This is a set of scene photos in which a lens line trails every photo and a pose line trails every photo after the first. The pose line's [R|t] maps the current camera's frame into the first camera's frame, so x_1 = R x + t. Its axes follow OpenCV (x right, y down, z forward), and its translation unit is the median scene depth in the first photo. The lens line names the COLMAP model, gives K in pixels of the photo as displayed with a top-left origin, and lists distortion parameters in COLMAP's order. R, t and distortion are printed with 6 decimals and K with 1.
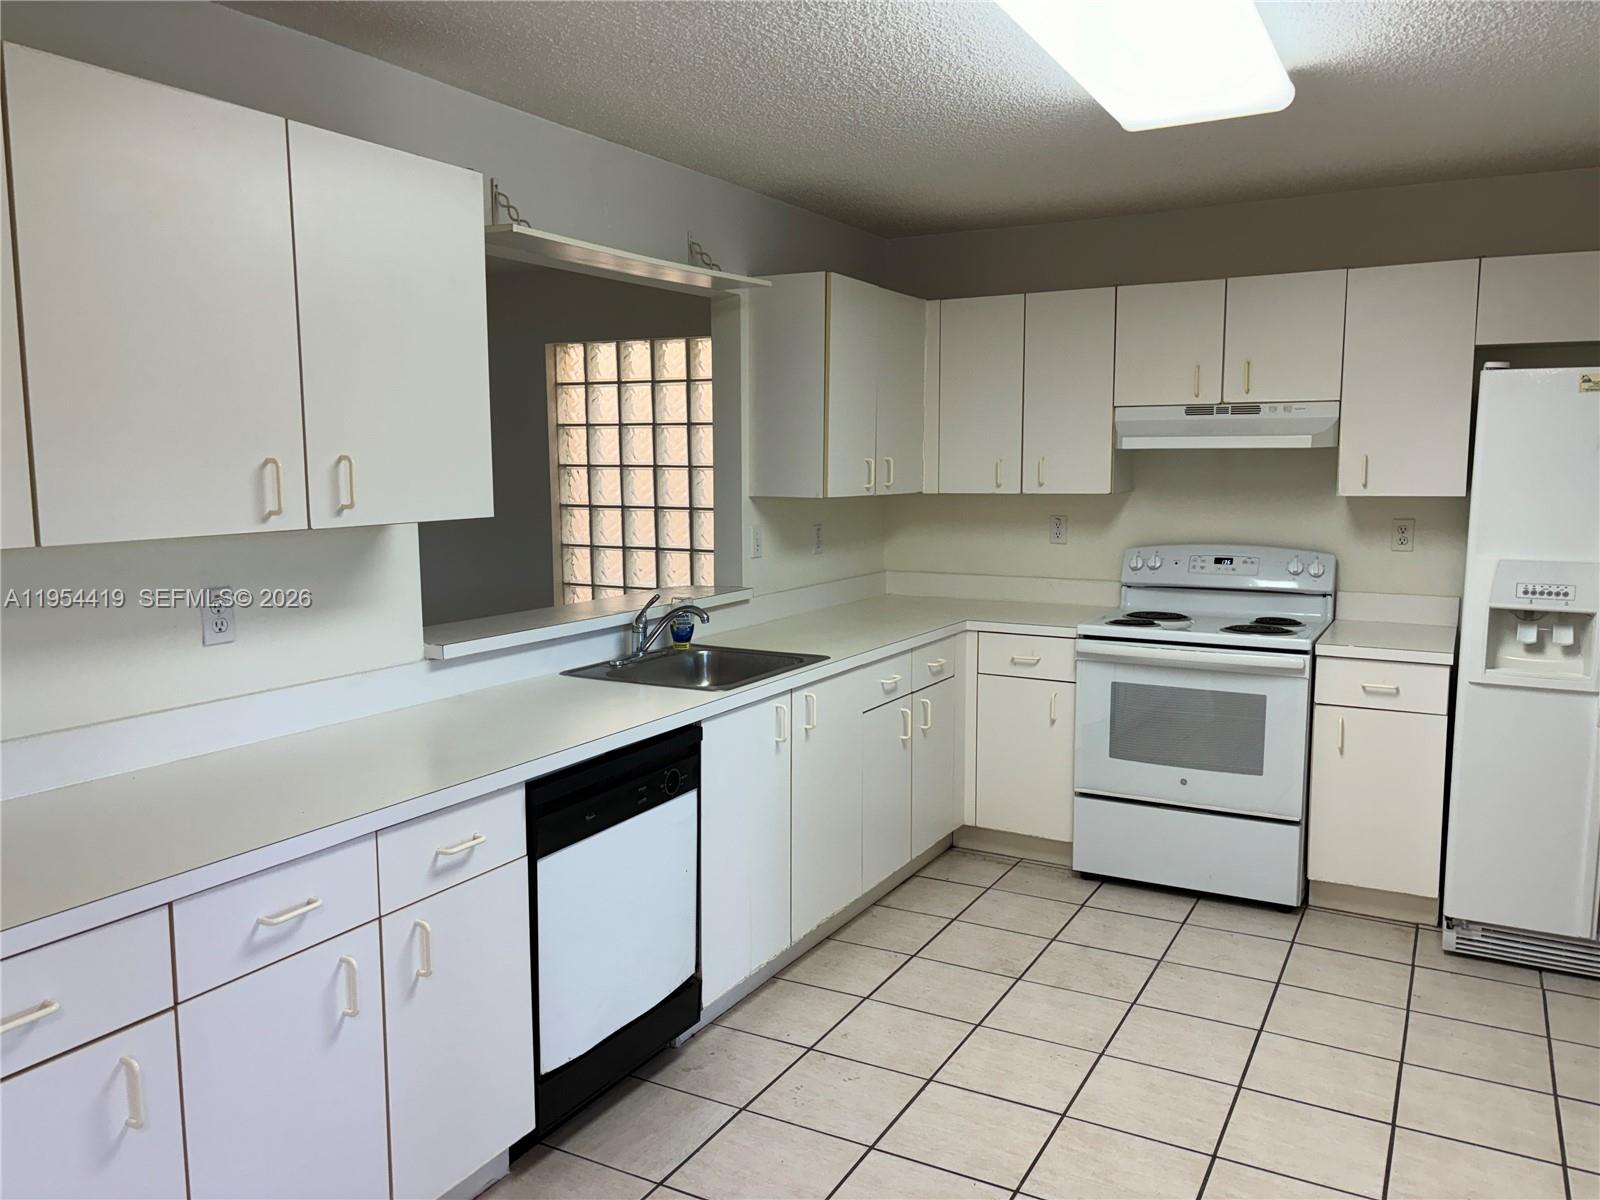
lens RADIAL K [[1205.5, 0, 803.9], [0, 1205.5, 599.2], [0, 0, 1]] dist [0.041021, -0.030814]
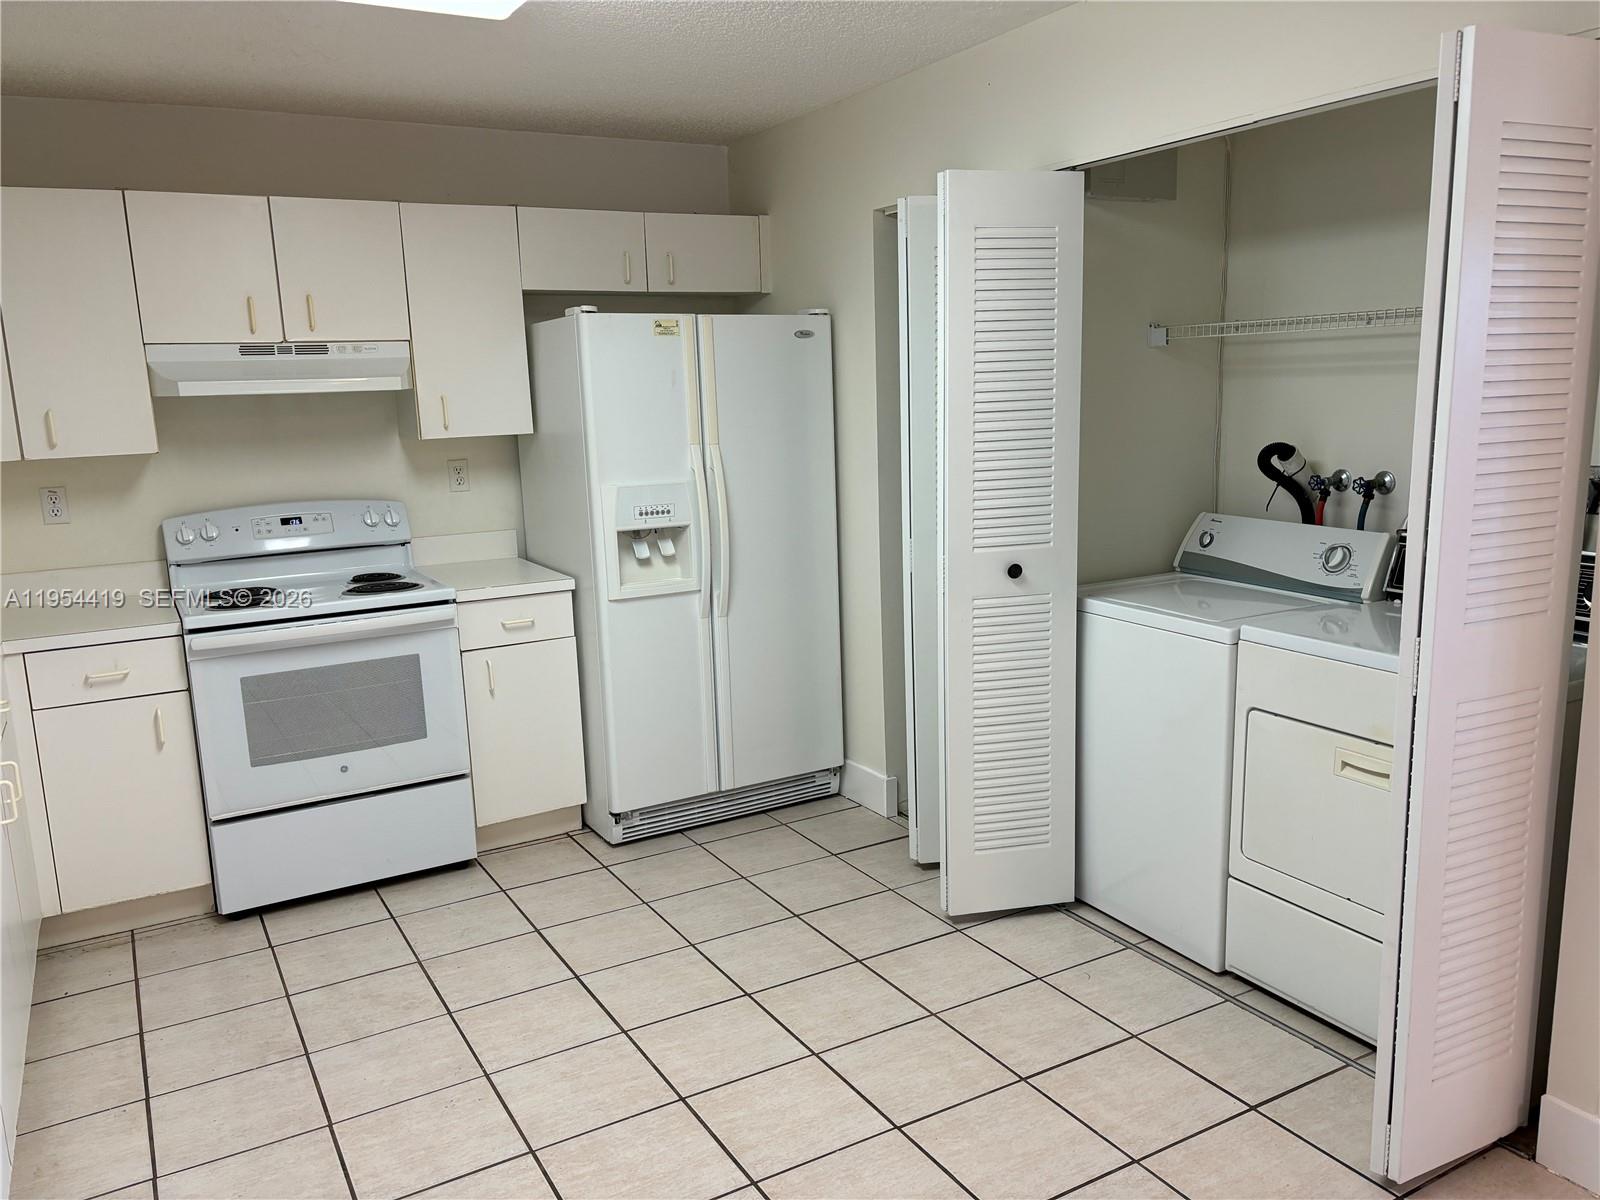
lens RADIAL K [[1205.5, 0, 799.5], [0, 1205.5, 604.7], [0, 0, 1]] dist [0.041021, -0.030814]
pose [[0.521523, -0.168738, 0.836386, -0.235969], [0.132255, 0.984389, 0.116130, -0.027602], [-0.842925, 0.050051, 0.535698, 0.230074]]
